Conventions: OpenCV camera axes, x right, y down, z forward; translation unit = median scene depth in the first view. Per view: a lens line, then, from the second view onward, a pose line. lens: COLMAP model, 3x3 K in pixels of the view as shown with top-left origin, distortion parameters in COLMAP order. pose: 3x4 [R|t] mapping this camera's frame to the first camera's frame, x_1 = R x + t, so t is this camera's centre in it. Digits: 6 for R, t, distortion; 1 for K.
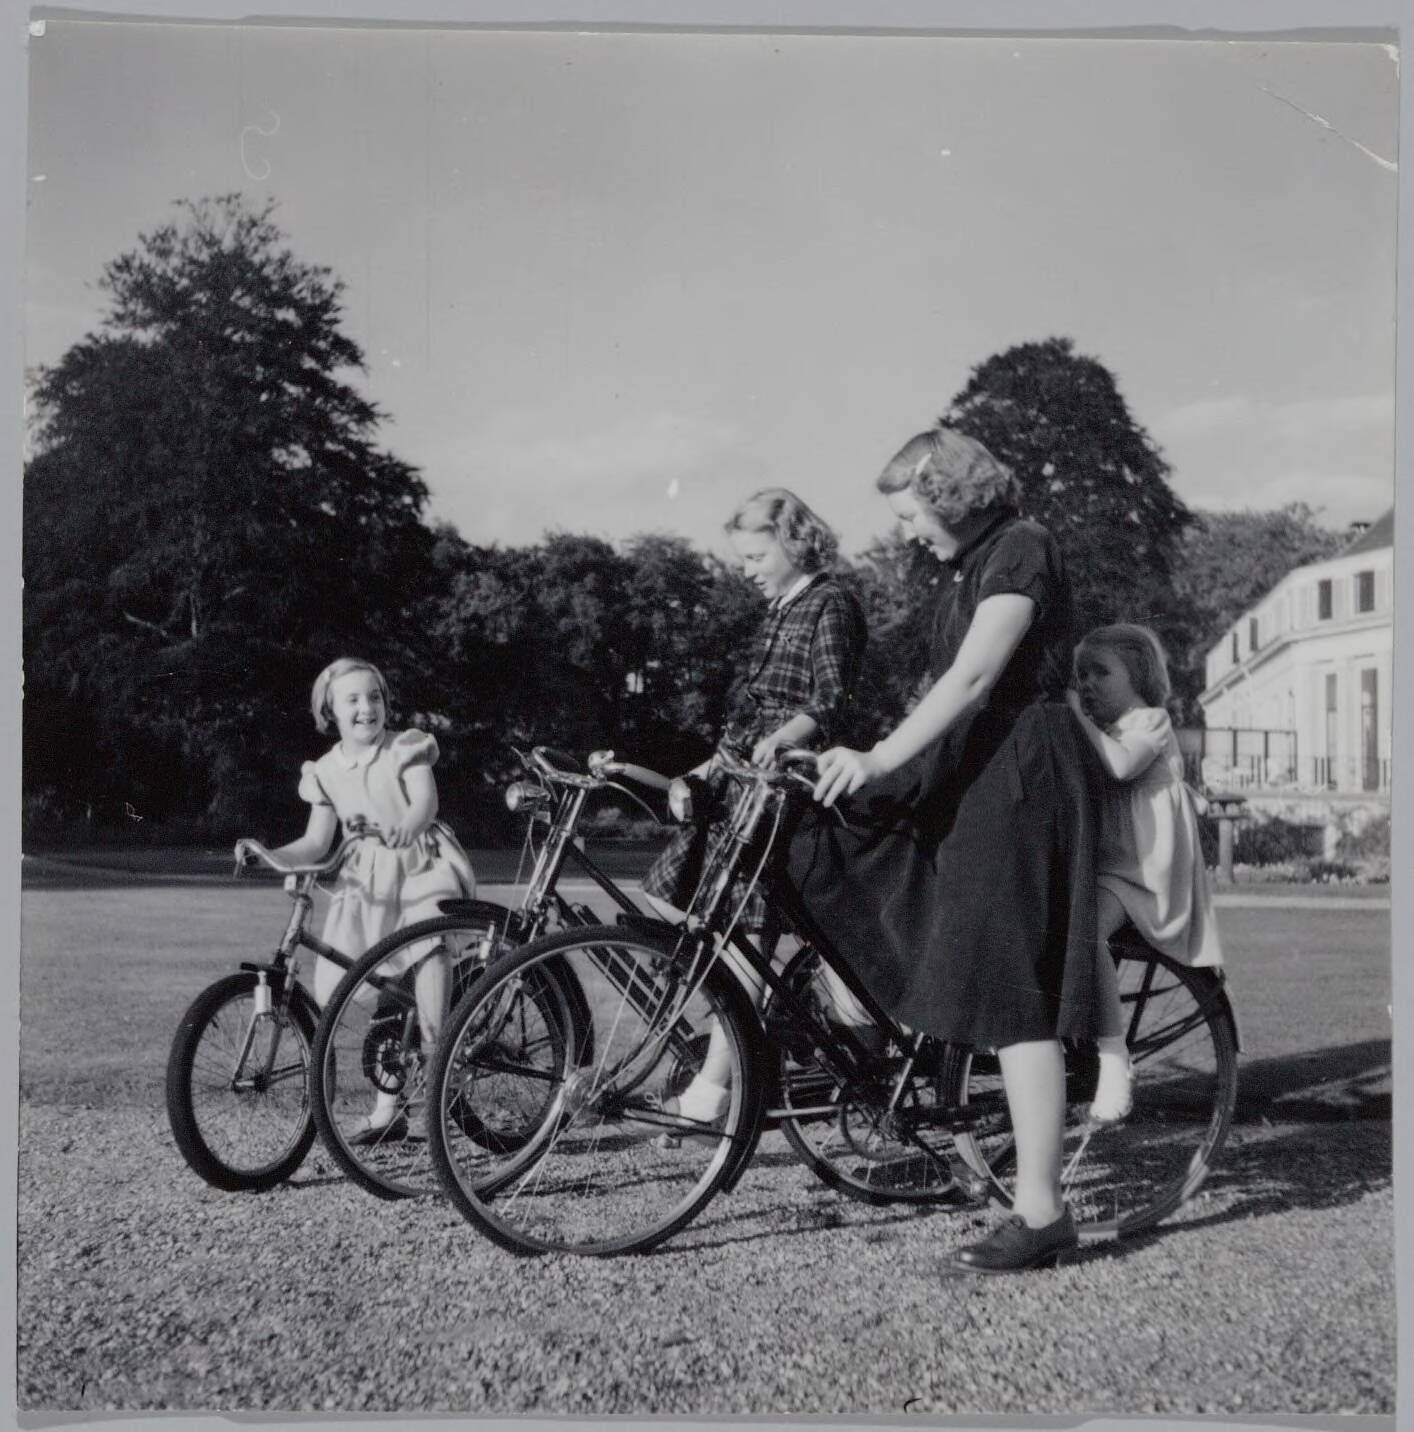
lens RADIAL K [[1894.7, 0, 720.2], [0, 1894.7, 722.1], [0, 0, 1]] dist [0.029281, 0.061573]
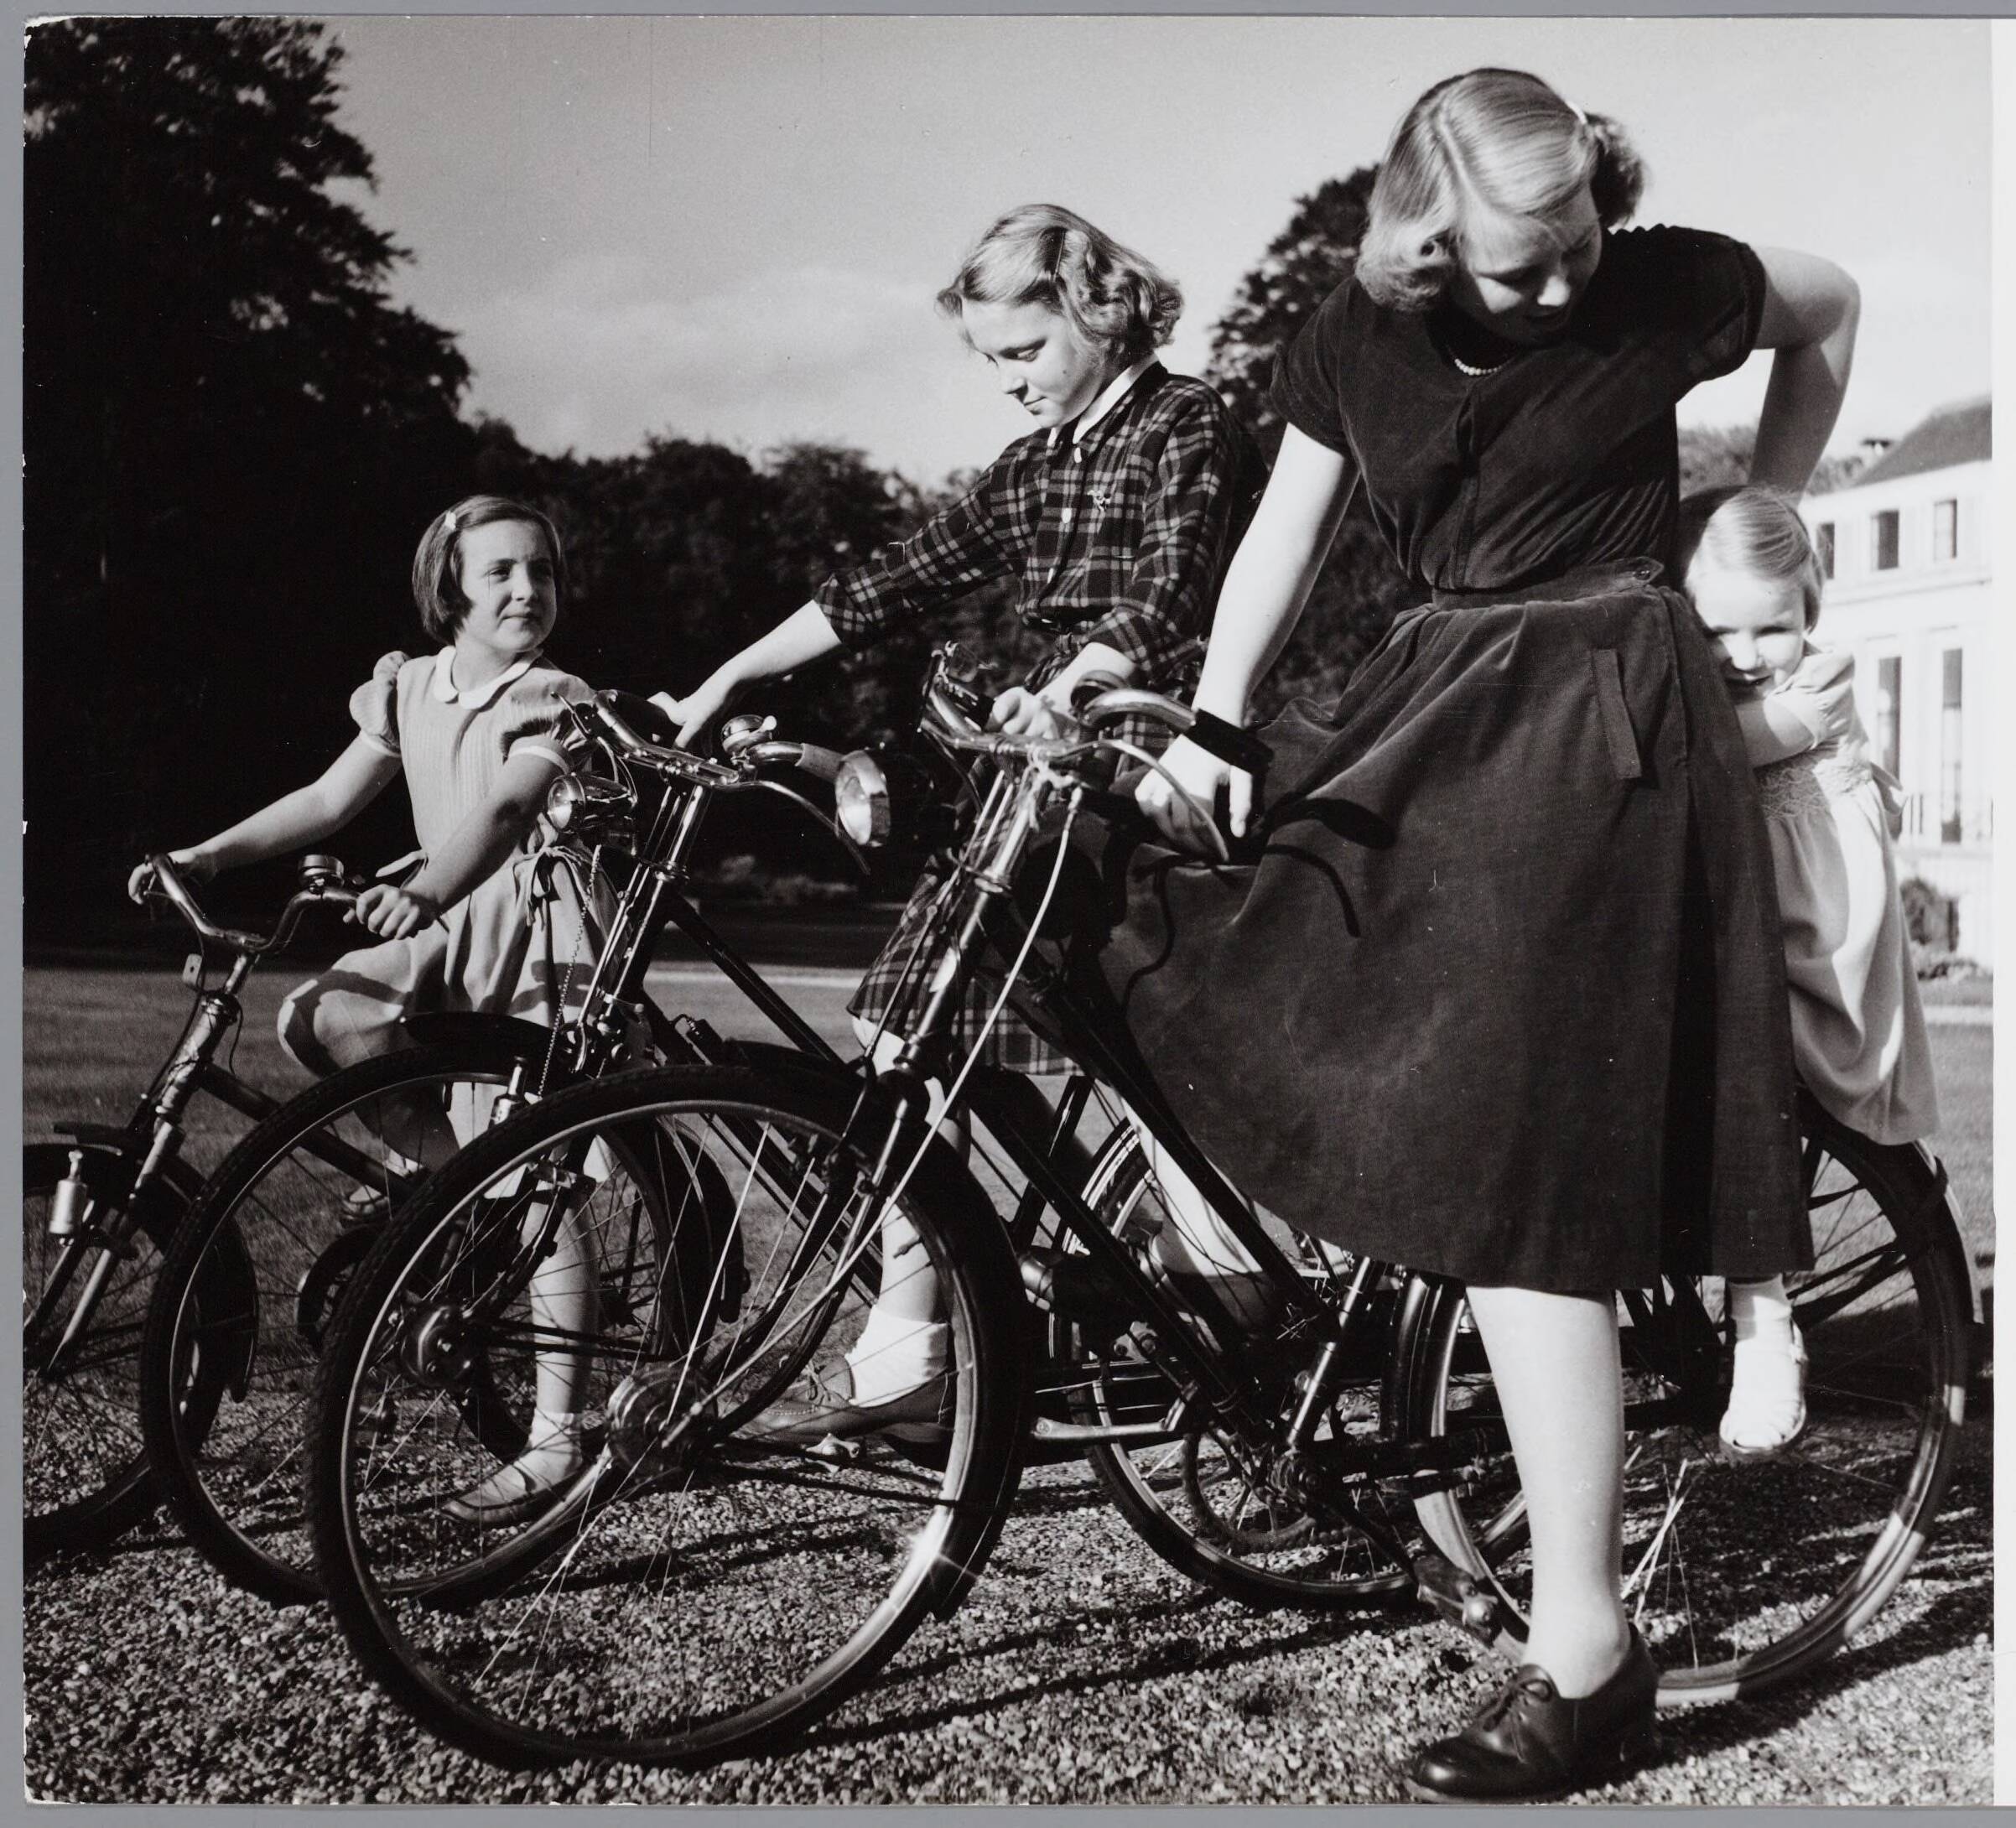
lens RADIAL K [[2666.1, 0, 1083.2], [0, 2666.1, 902.5], [0, 0, 1]] dist [-0.151552, 0.427119]
pose [[0.997582, 0.011309, 0.068579, -0.010873], [-0.015394, 0.998119, 0.059336, 0.024868], [-0.067779, -0.060248, 0.995880, 0.324899]]
